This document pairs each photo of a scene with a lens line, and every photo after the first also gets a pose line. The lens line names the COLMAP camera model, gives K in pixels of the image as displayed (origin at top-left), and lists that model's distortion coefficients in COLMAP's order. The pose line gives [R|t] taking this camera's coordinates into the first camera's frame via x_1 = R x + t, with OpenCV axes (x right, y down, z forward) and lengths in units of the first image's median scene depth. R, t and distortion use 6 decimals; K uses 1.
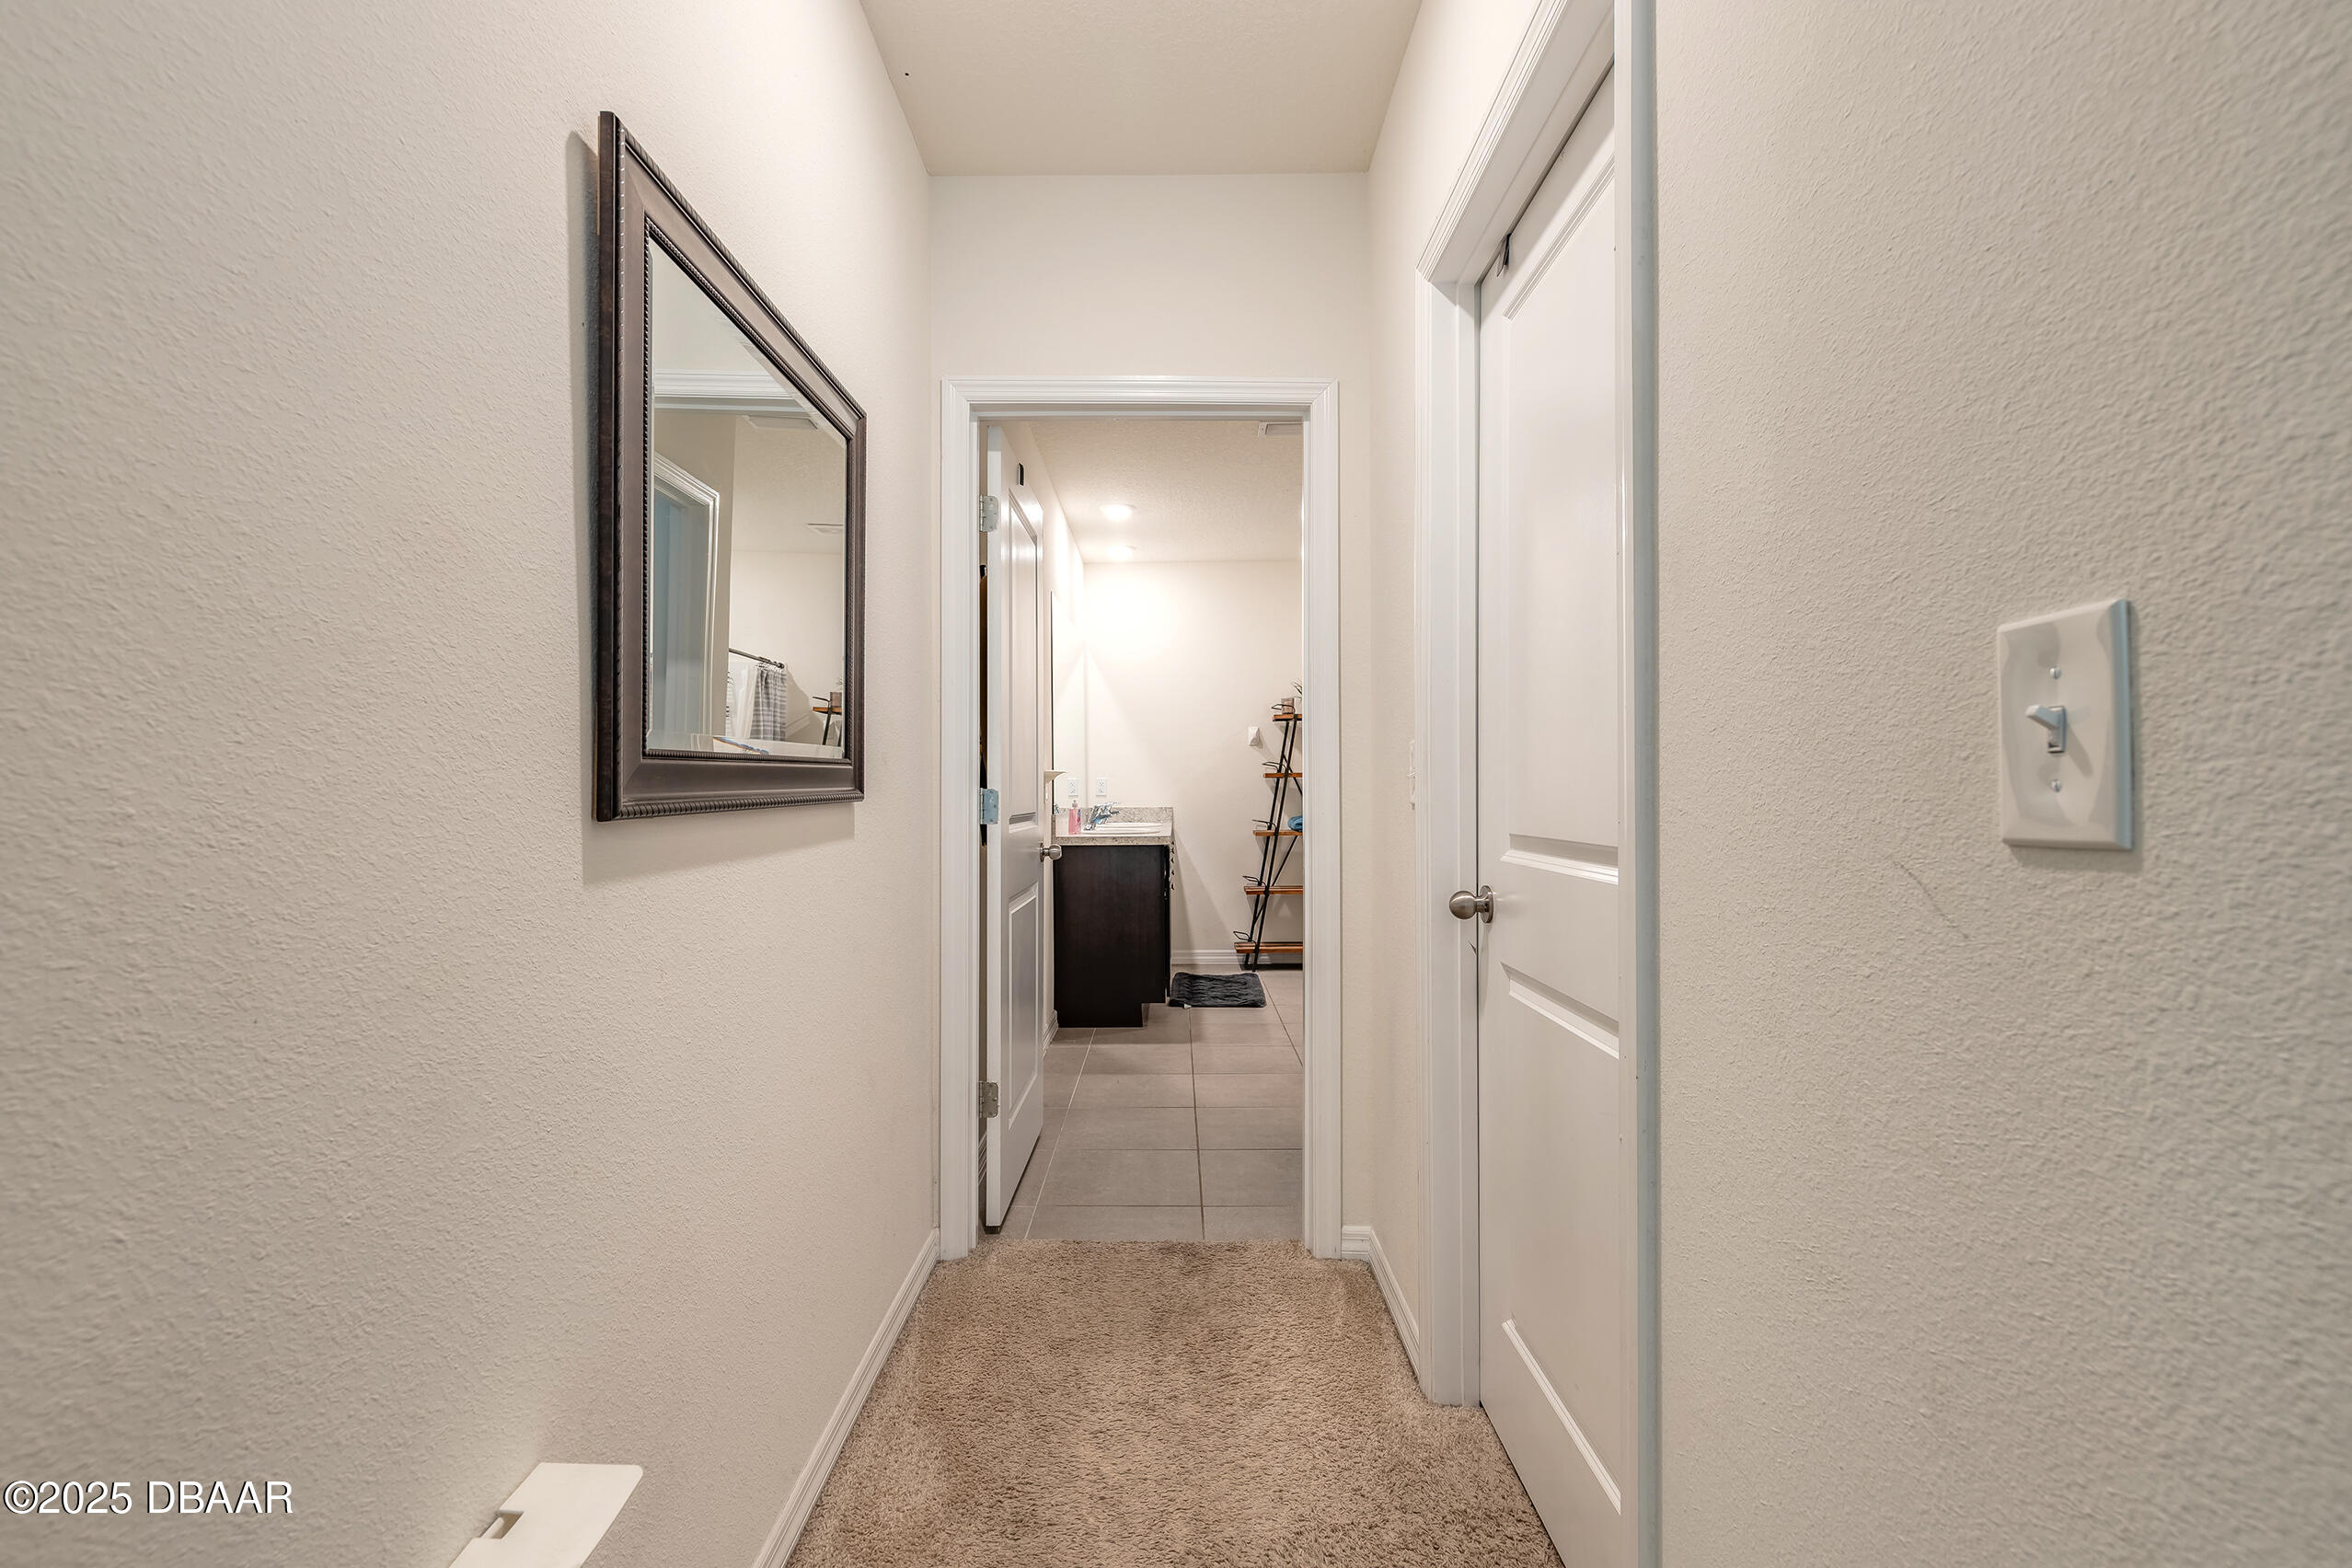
lens RADIAL K [[1061.6, 0, 1169.2], [0, 1061.6, 793.1], [0, 0, 1]] dist [0.003203, -0.000889]
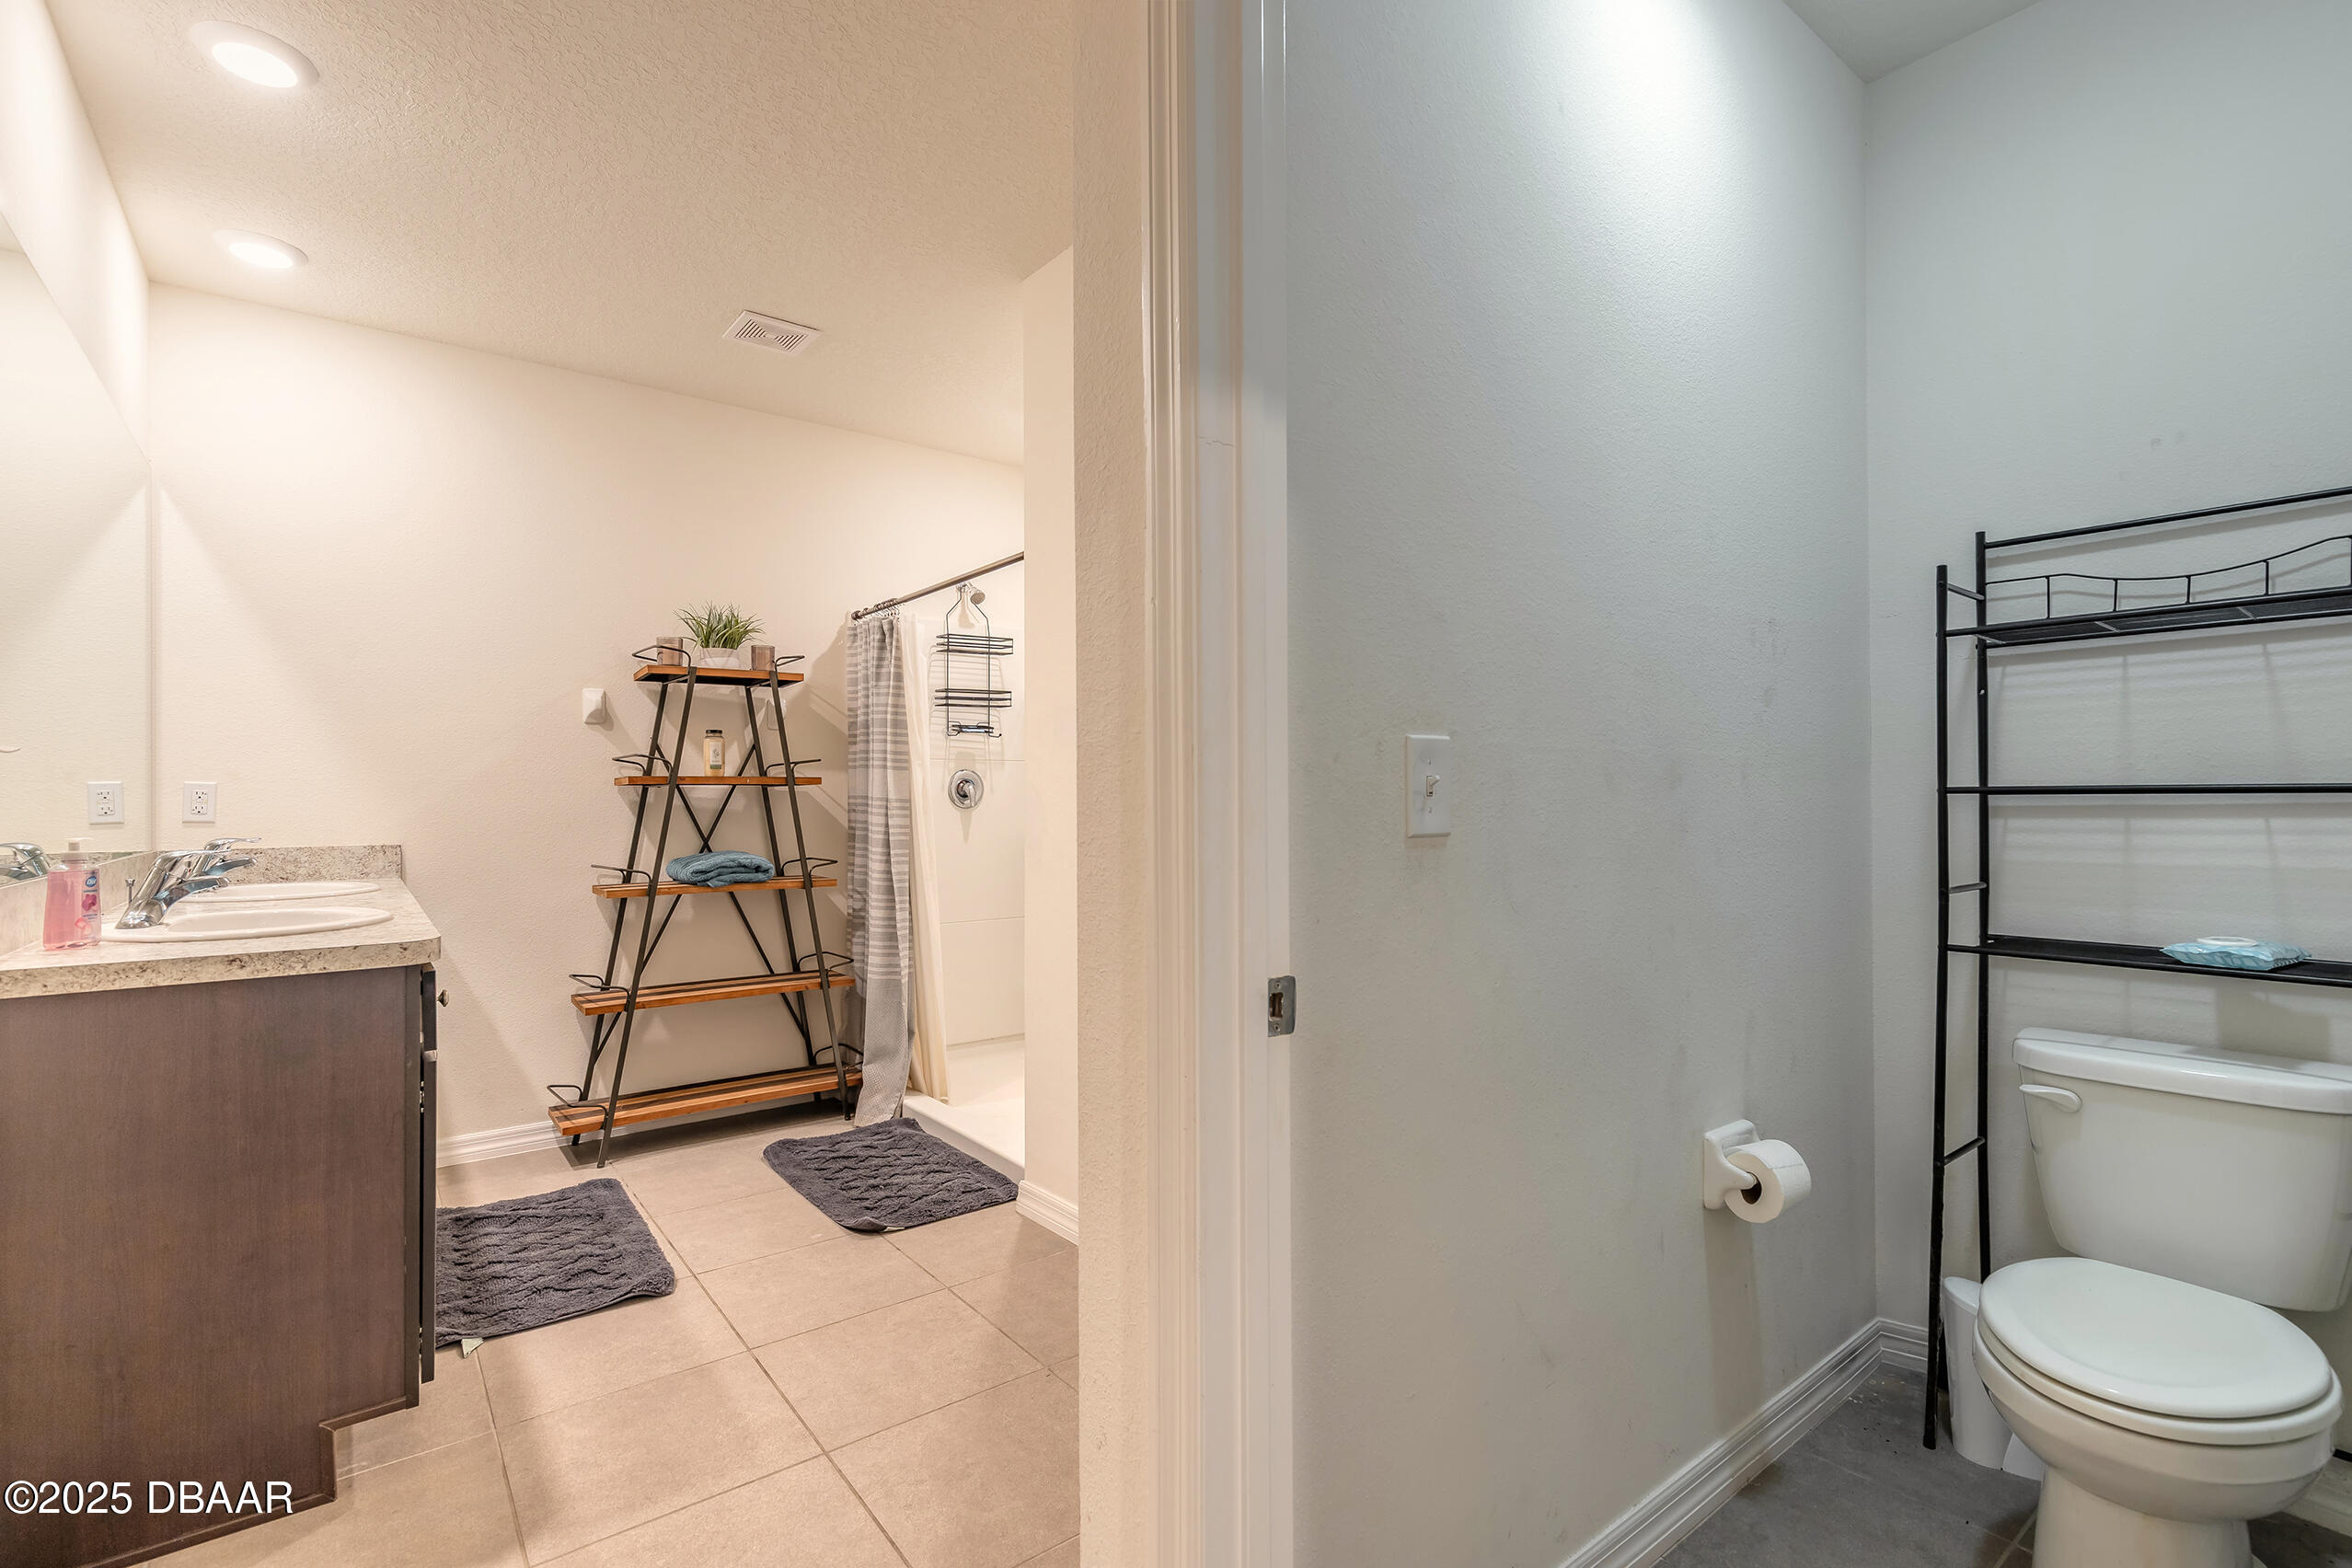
lens RADIAL K [[1061.6, 0, 1169.2], [0, 1061.6, 793.1], [0, 0, 1]] dist [0.003203, -0.000889]
pose [[0.790054, 0.007054, 0.612997, -0.018194], [0.001215, 0.999914, -0.013073, -0.003471], [-0.613037, 0.011073, 0.789977, 0.414523]]
